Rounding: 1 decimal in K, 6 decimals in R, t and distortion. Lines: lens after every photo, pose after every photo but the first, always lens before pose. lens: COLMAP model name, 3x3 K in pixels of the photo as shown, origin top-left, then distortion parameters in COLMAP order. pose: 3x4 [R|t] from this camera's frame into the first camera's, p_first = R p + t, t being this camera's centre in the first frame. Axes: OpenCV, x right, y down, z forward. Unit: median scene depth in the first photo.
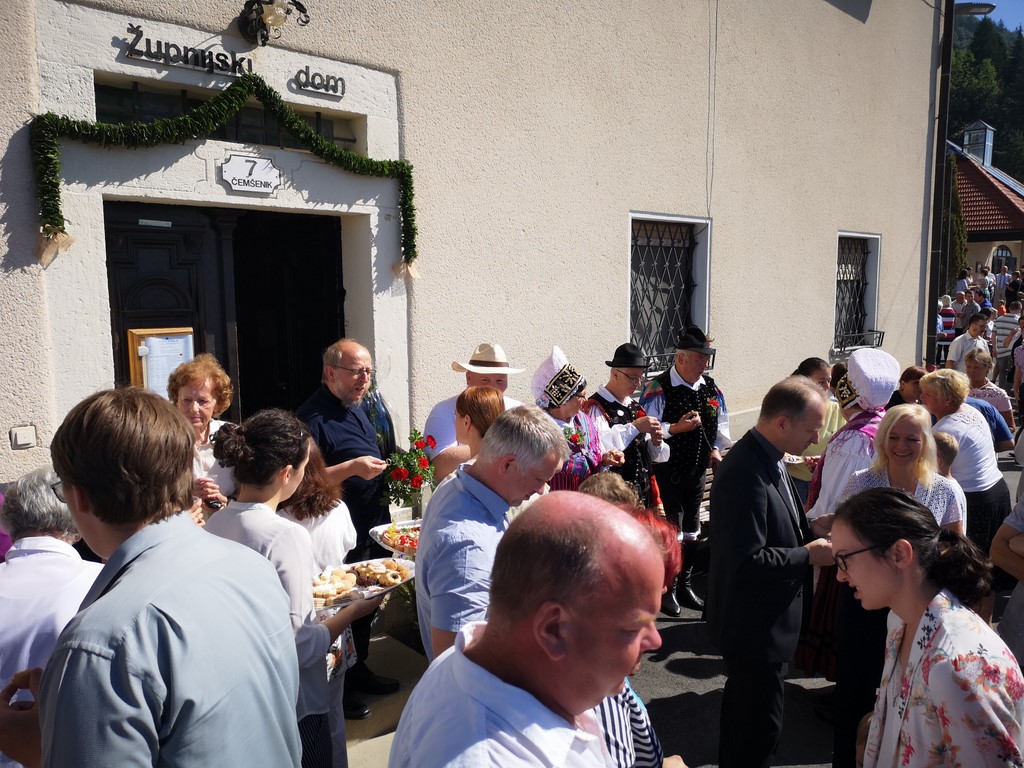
lens RADIAL K [[789.7, 0, 517.0], [0, 789.7, 389.1], [0, 0, 1]] dist [0.065916, -0.067343]
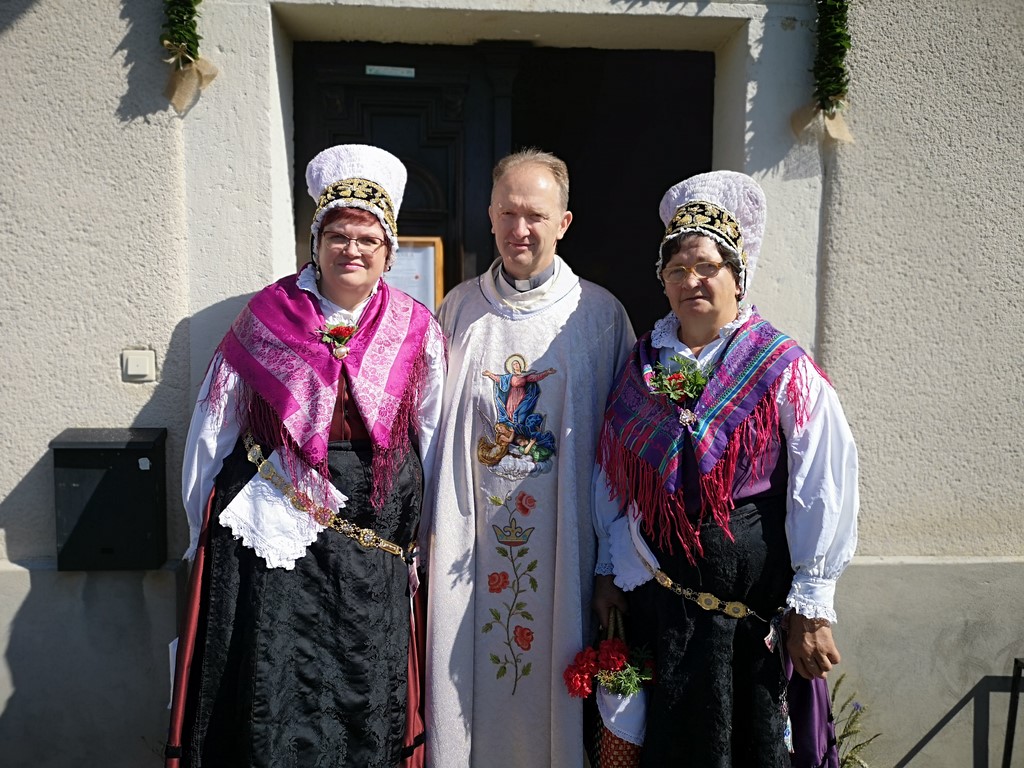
lens RADIAL K [[789.7, 0, 514.2], [0, 789.7, 380.8], [0, 0, 1]] dist [0.065916, -0.067343]
pose [[0.758105, 0.057320, -0.649608, 0.054135], [-0.098035, 0.994827, -0.026626, 0.045885], [0.644721, 0.083870, 0.759803, 0.531385]]
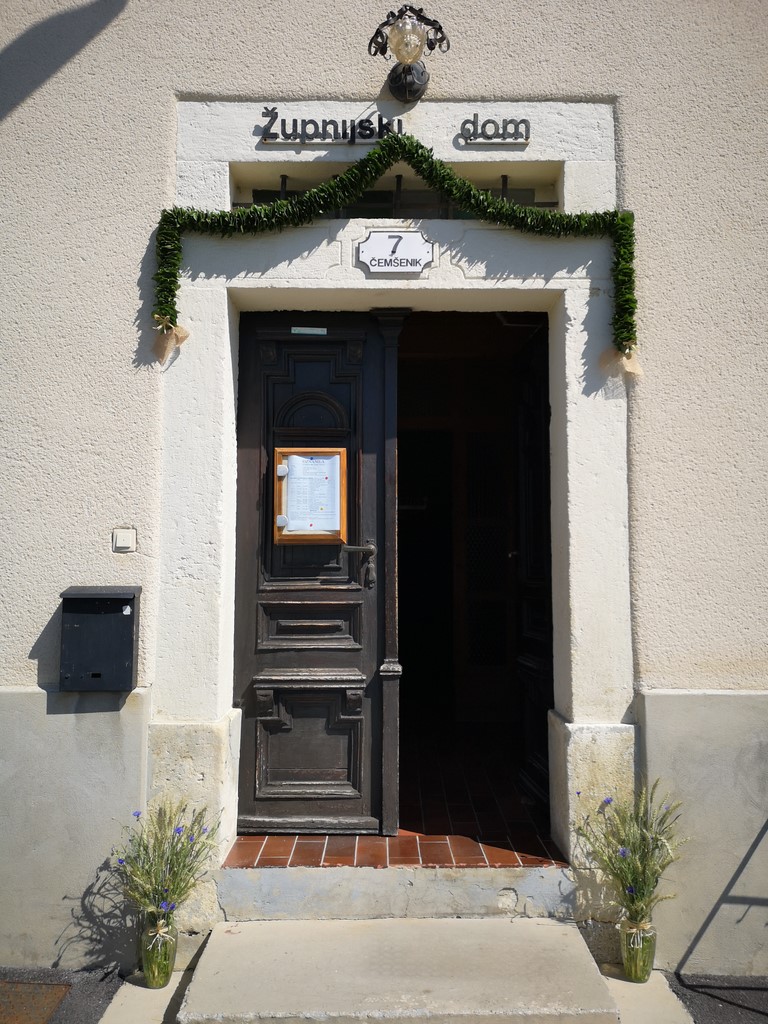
lens RADIAL K [[789.7, 0, 386.6], [0, 789.7, 507.6], [0, 0, 1]] dist [0.065916, -0.067343]
pose [[0.719054, -0.042694, -0.693642, 0.195253], [-0.098908, 0.981664, -0.162954, 0.110843], [0.687880, 0.185779, 0.701646, 0.424045]]
